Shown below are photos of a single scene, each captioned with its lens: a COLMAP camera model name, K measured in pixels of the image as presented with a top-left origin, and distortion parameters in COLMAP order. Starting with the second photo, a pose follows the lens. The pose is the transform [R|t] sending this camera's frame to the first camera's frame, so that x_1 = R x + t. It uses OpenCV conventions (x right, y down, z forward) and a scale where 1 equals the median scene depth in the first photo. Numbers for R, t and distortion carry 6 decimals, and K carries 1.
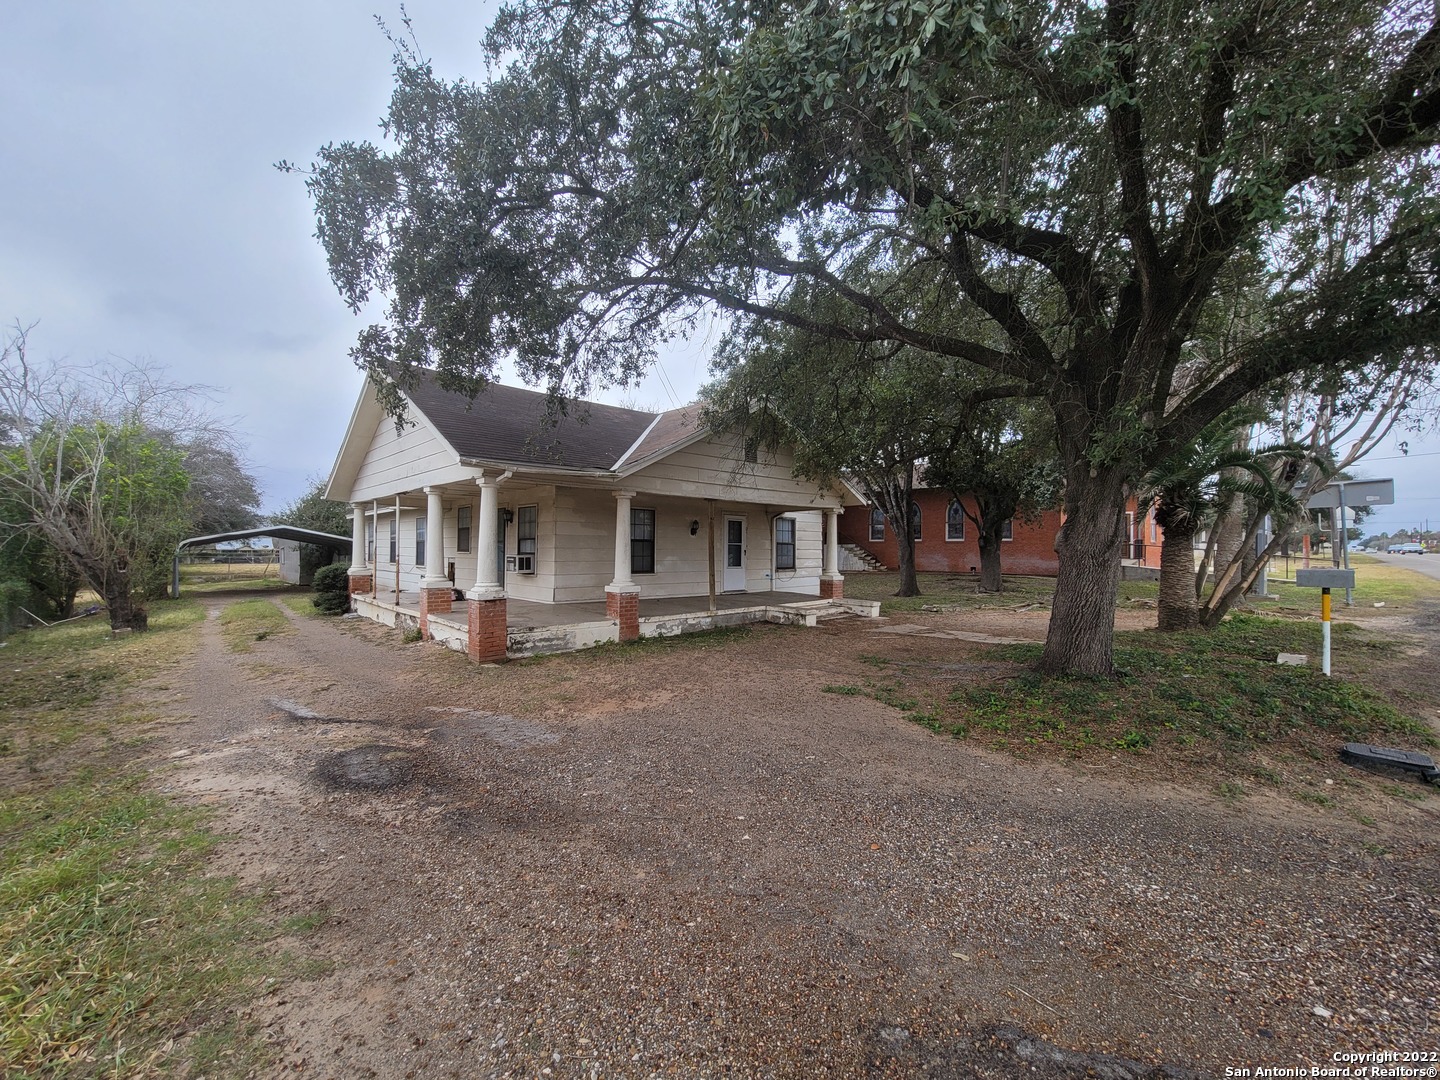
lens RADIAL K [[586.9, 0, 719.1], [0, 586.9, 544.3], [0, 0, 1]] dist [-0.002409, 0.000037]
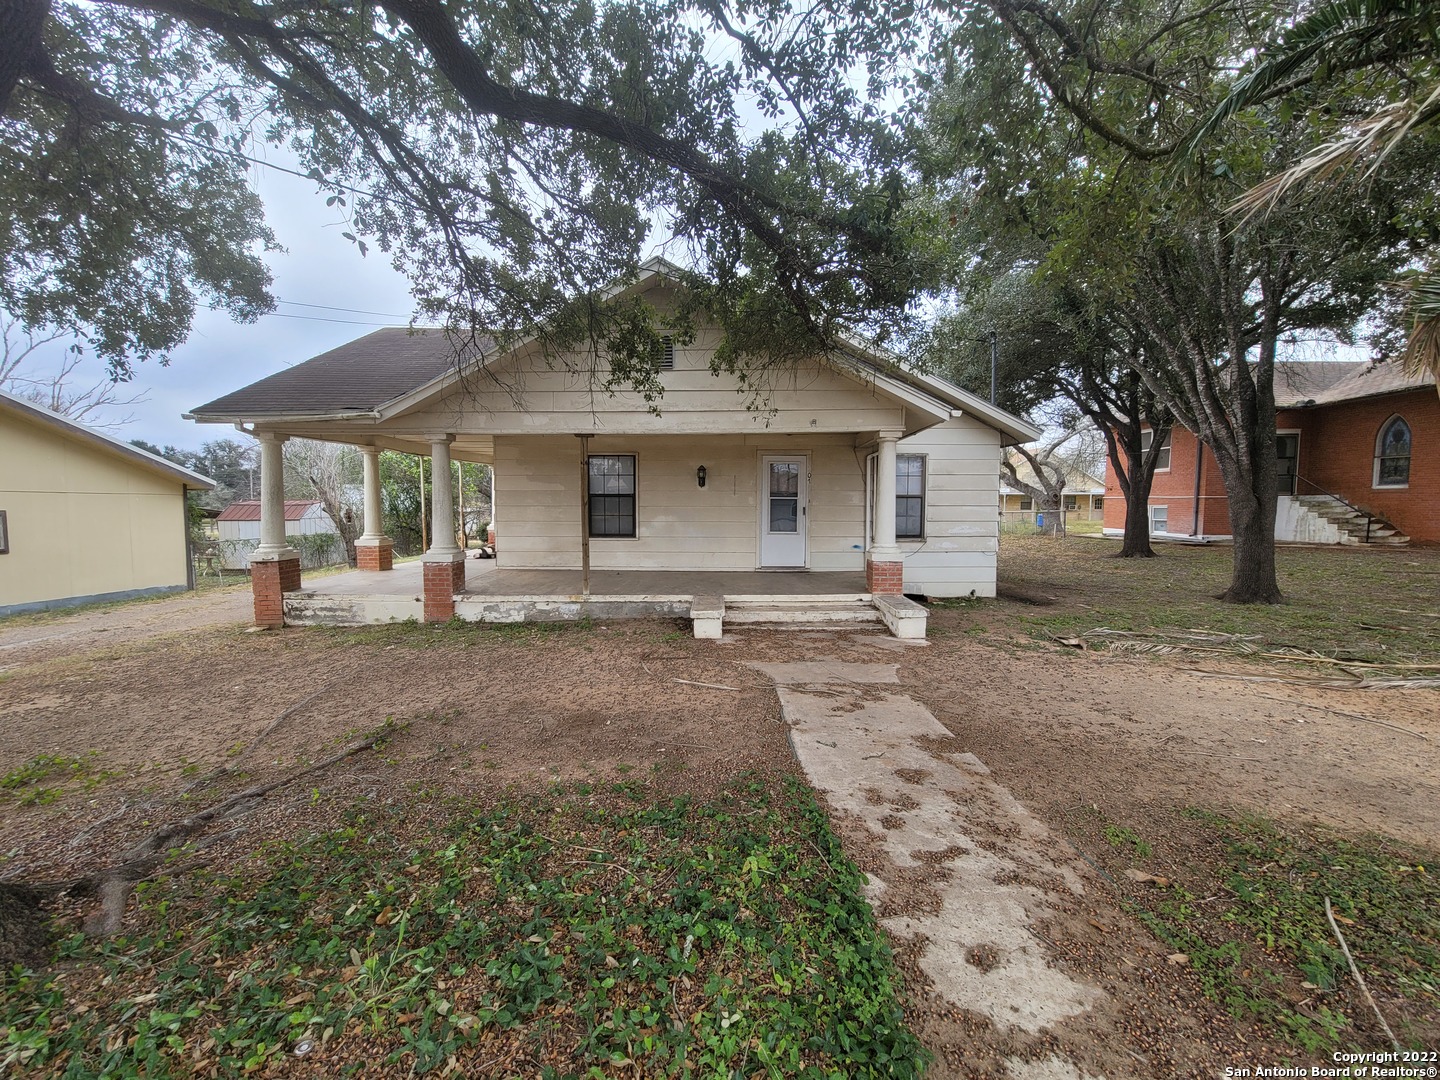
lens RADIAL K [[586.9, 0, 720.7], [0, 586.9, 540.7], [0, 0, 1]] dist [-0.002409, 0.000037]
pose [[0.711218, 0.034444, -0.702128, 0.619950], [0.011066, 0.998127, 0.060174, 0.009373], [0.702885, -0.050567, 0.709504, 0.651918]]
